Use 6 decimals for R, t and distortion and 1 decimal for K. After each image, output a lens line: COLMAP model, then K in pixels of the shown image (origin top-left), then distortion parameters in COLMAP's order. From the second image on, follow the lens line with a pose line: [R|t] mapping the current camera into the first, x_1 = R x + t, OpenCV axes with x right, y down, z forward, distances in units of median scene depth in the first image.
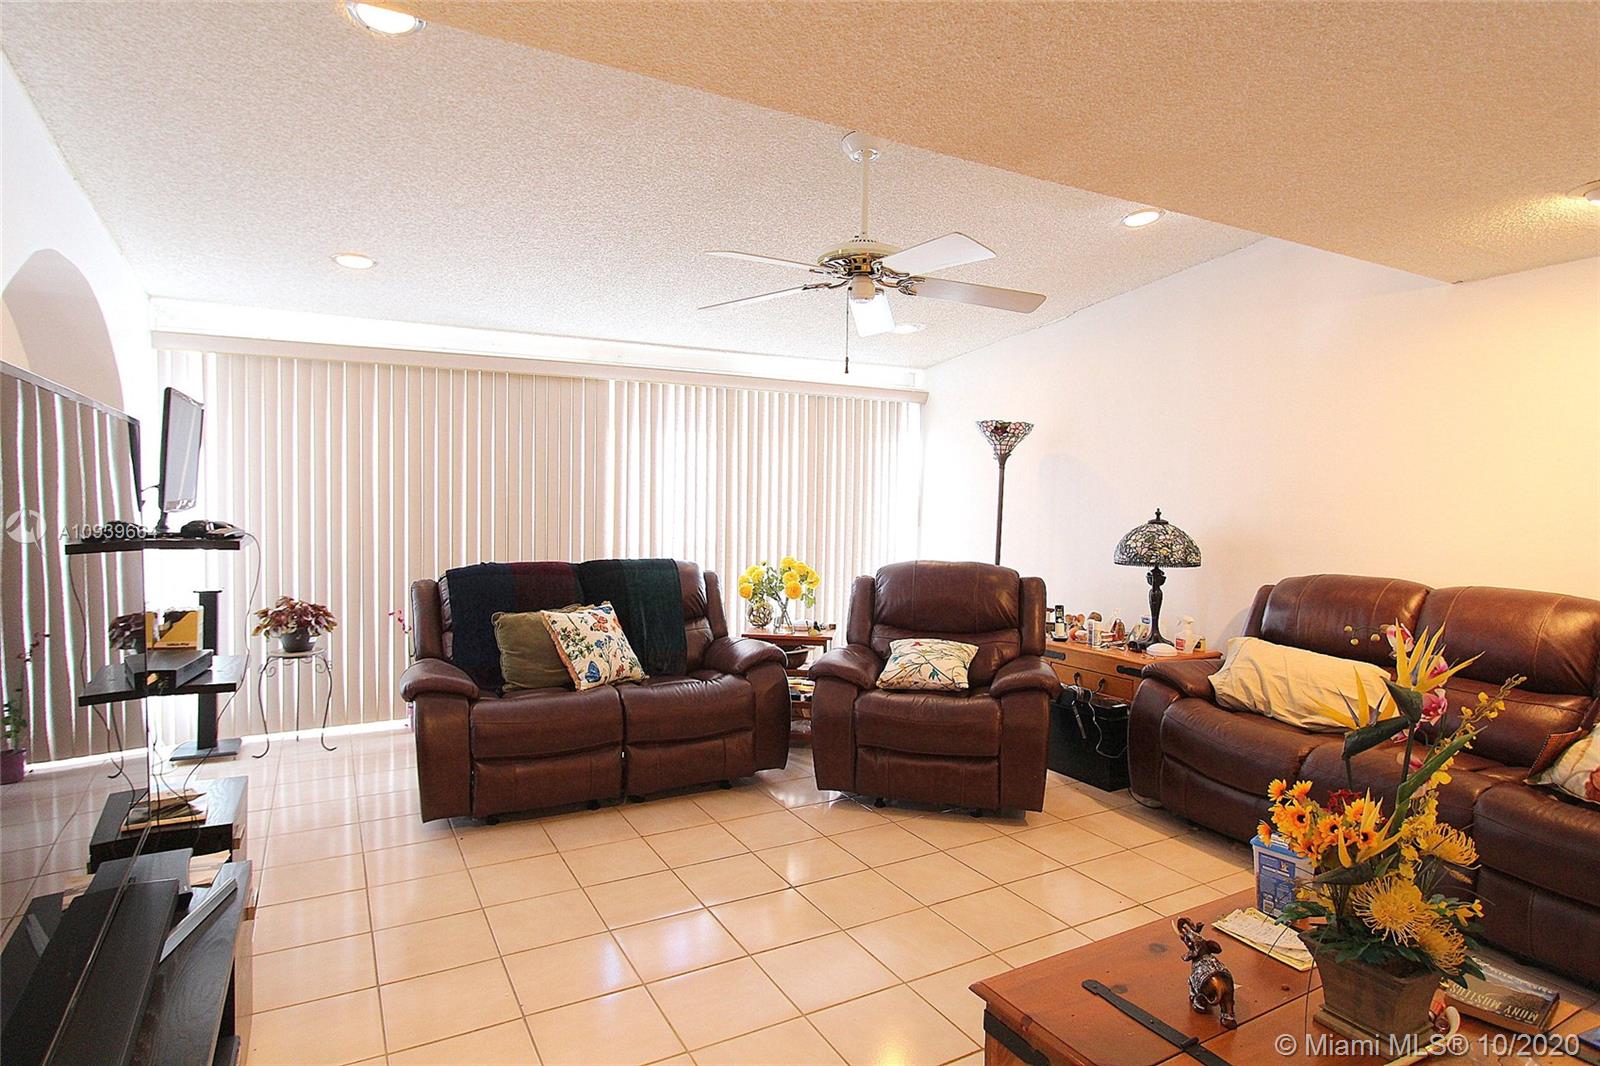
lens RADIAL K [[874.1, 0, 760.9], [0, 874.1, 525.1], [0, 0, 1]] dist [-0.000984, 0.000539]
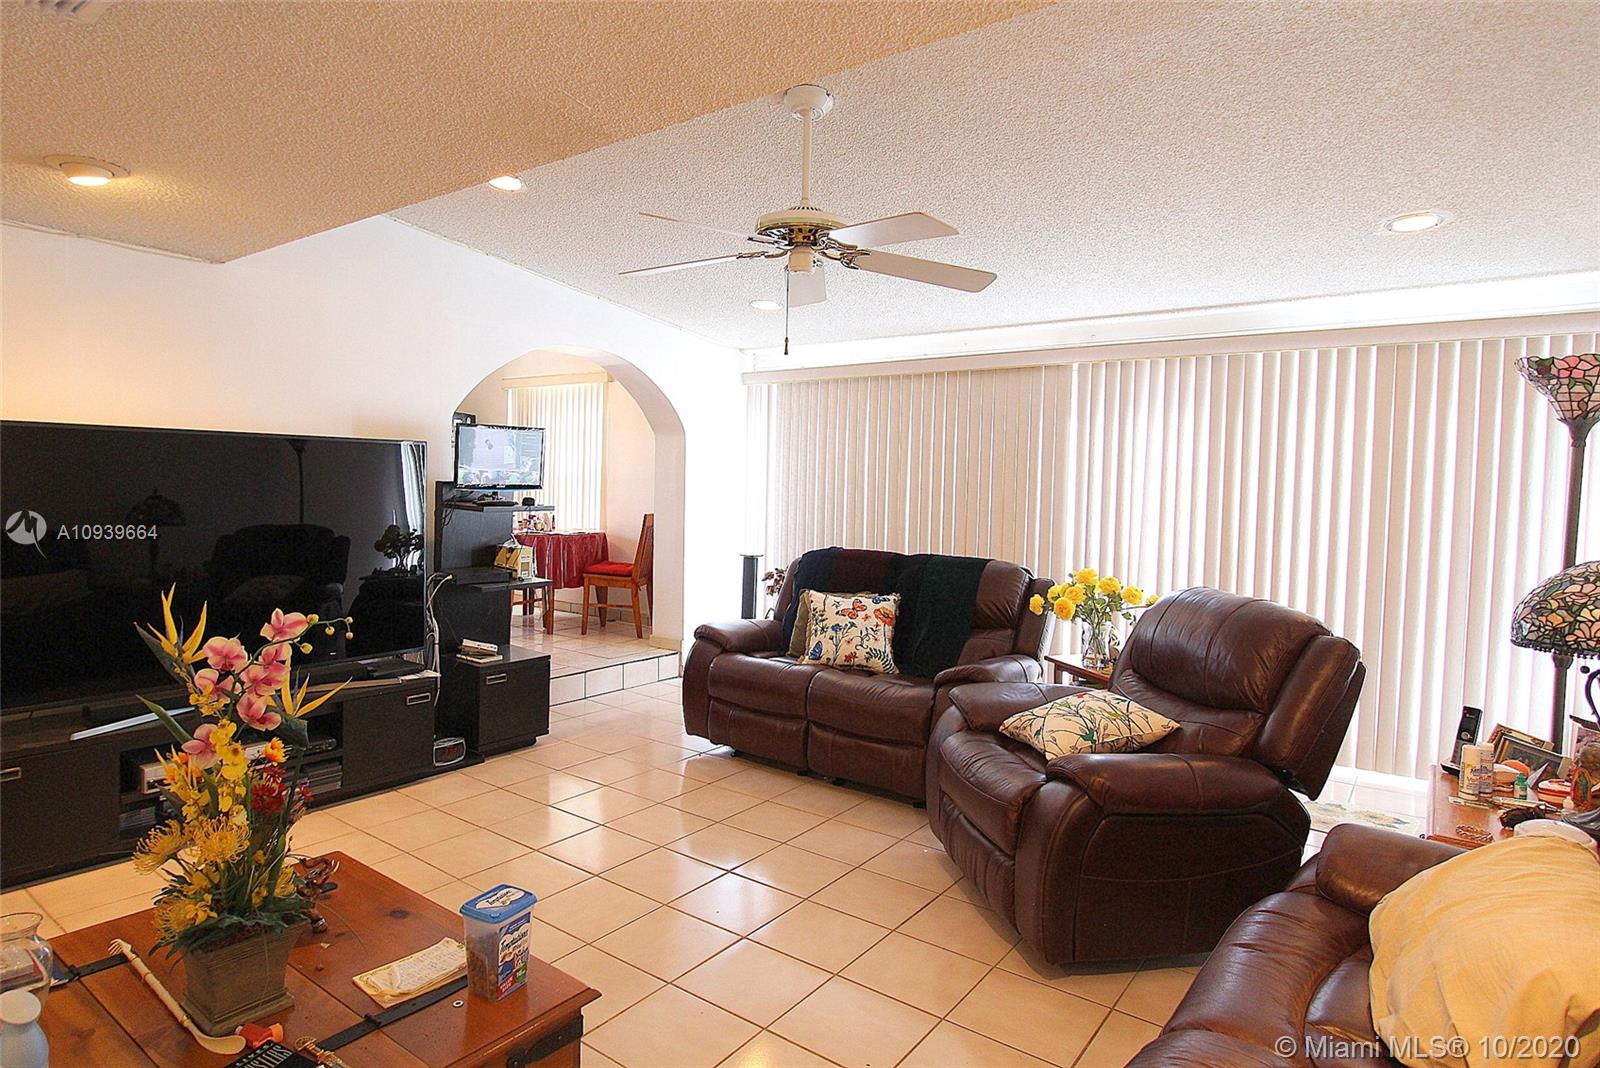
lens RADIAL K [[874.1, 0, 760.9], [0, 874.1, 526.1], [0, 0, 1]] dist [-0.000984, 0.000539]
pose [[0.444161, 0.046535, -0.894738, 0.541600], [-0.044512, 0.998563, 0.029838, -0.011281], [0.894841, 0.026573, 0.445594, 0.333381]]
